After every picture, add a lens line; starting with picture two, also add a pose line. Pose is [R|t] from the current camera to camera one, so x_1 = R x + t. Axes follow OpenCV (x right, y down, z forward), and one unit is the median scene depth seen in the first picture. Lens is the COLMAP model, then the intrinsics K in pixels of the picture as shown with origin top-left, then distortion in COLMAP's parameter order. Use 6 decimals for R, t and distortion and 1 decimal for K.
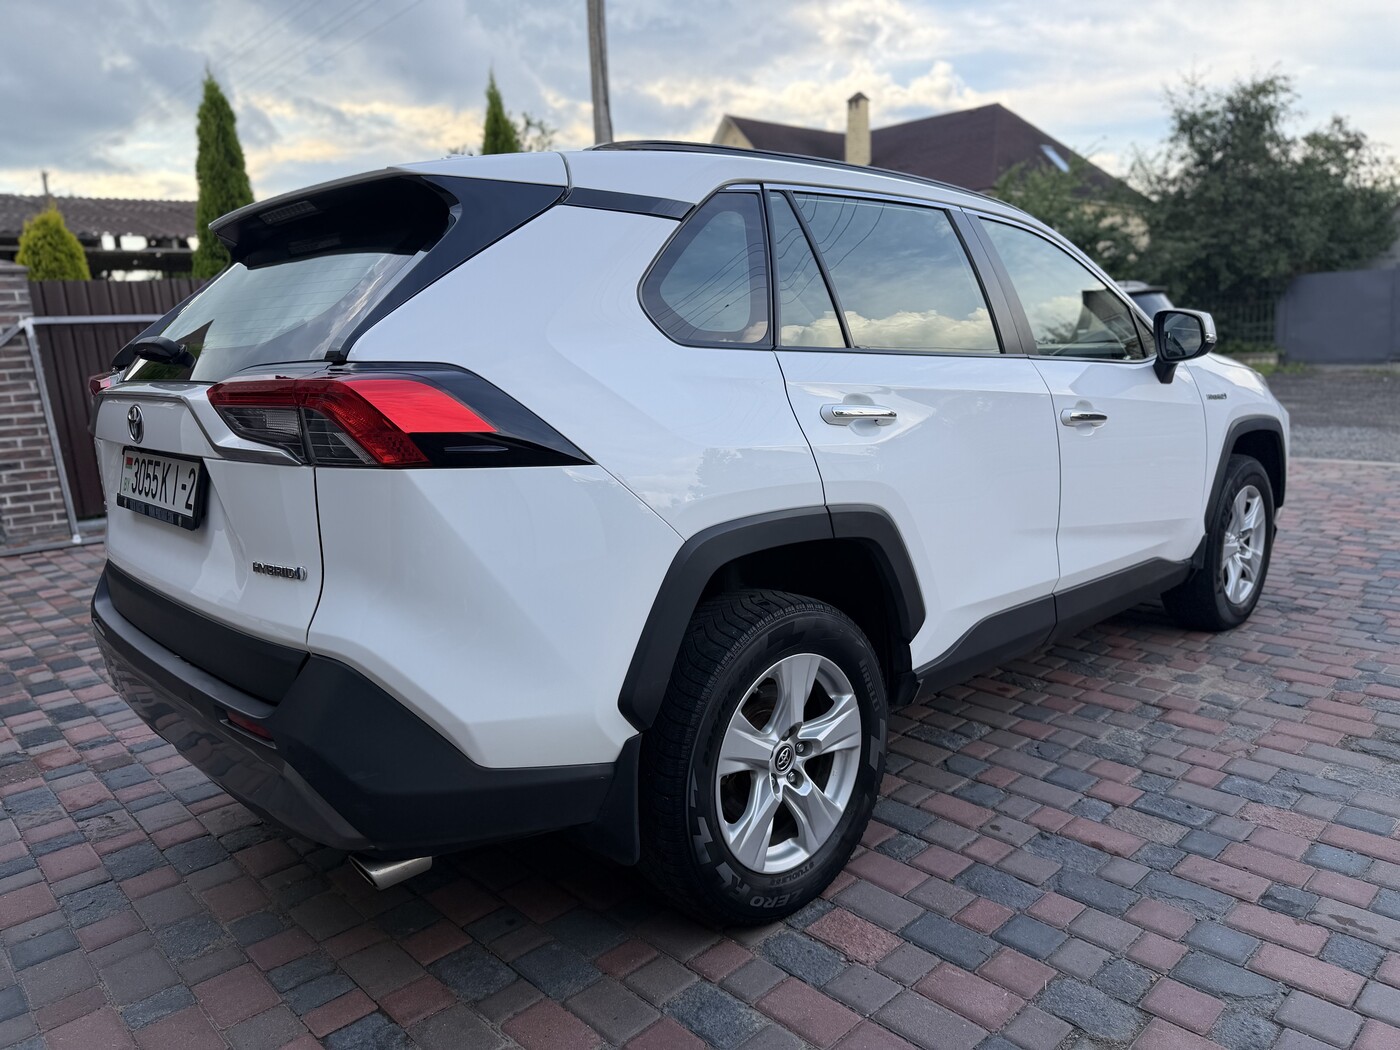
lens RADIAL K [[995.8, 0, 700.0], [0, 995.8, 525.0], [0, 0, 1]] dist [0.008183, -0.011808]
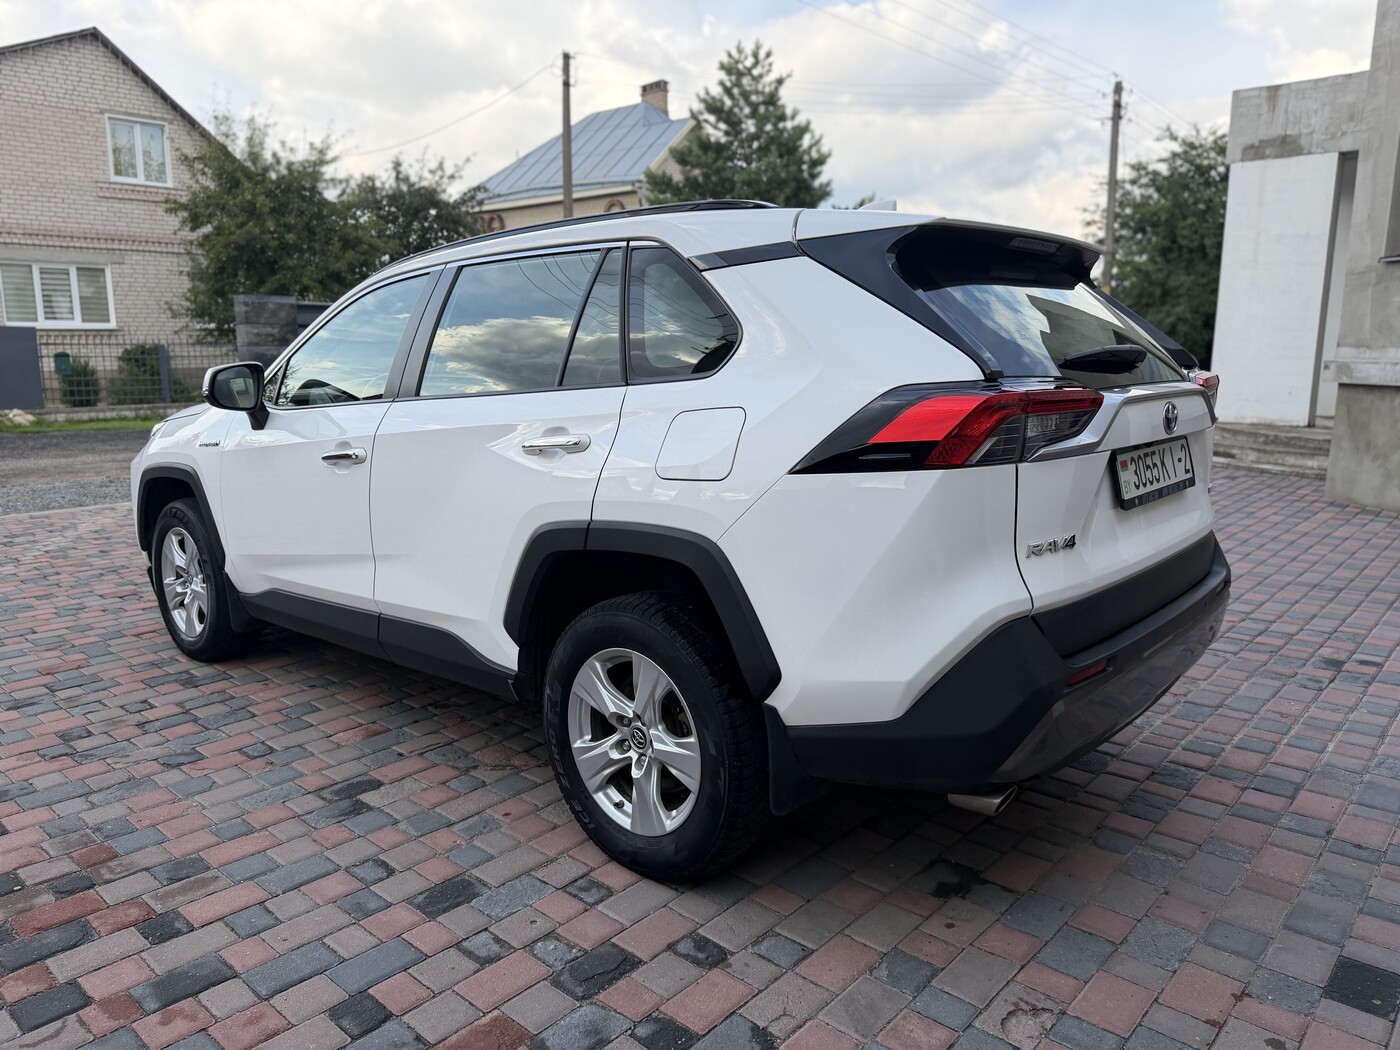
lens RADIAL K [[992.2, 0, 700.0], [0, 992.2, 525.0], [0, 0, 1]] dist [0.020853, -0.026521]
pose [[-0.087844, -0.129696, 0.987655, -1.307186], [0.199971, 0.969008, 0.145033, -0.201080], [-0.975856, 0.210243, -0.059186, 1.262818]]
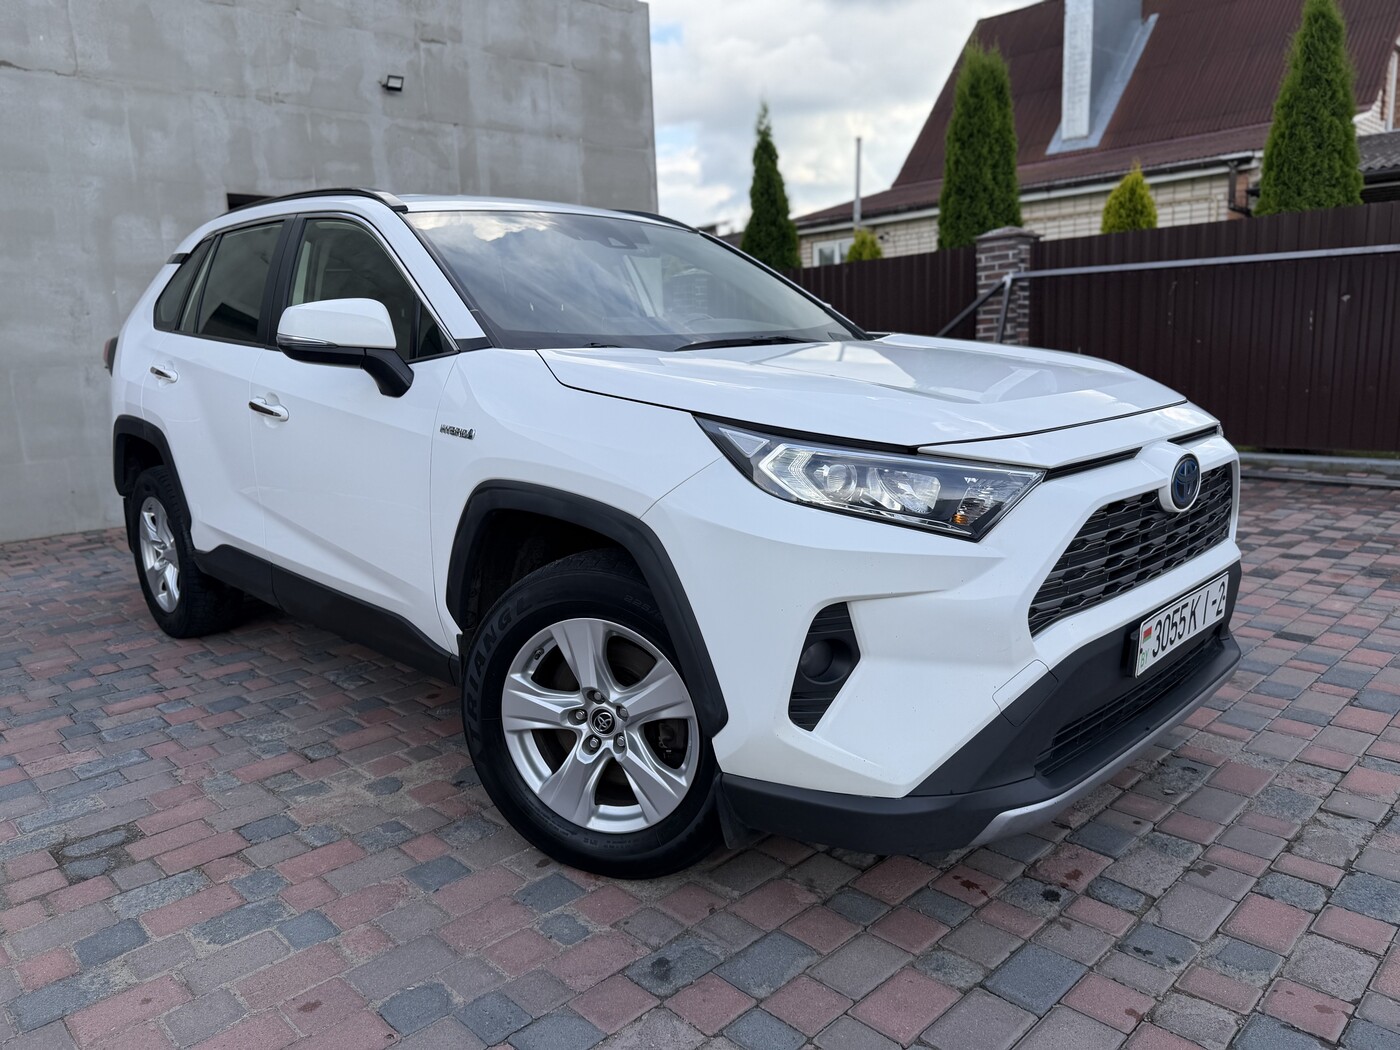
lens RADIAL K [[988.6, 0, 701.2], [0, 988.6, 528.4], [0, 0, 1]] dist [0.000781, -0.006441]
pose [[0.021433, 0.235106, -0.971733, 1.568051], [-0.158333, 0.960489, 0.228893, -0.322557], [0.987153, 0.148952, 0.057811, 1.550646]]
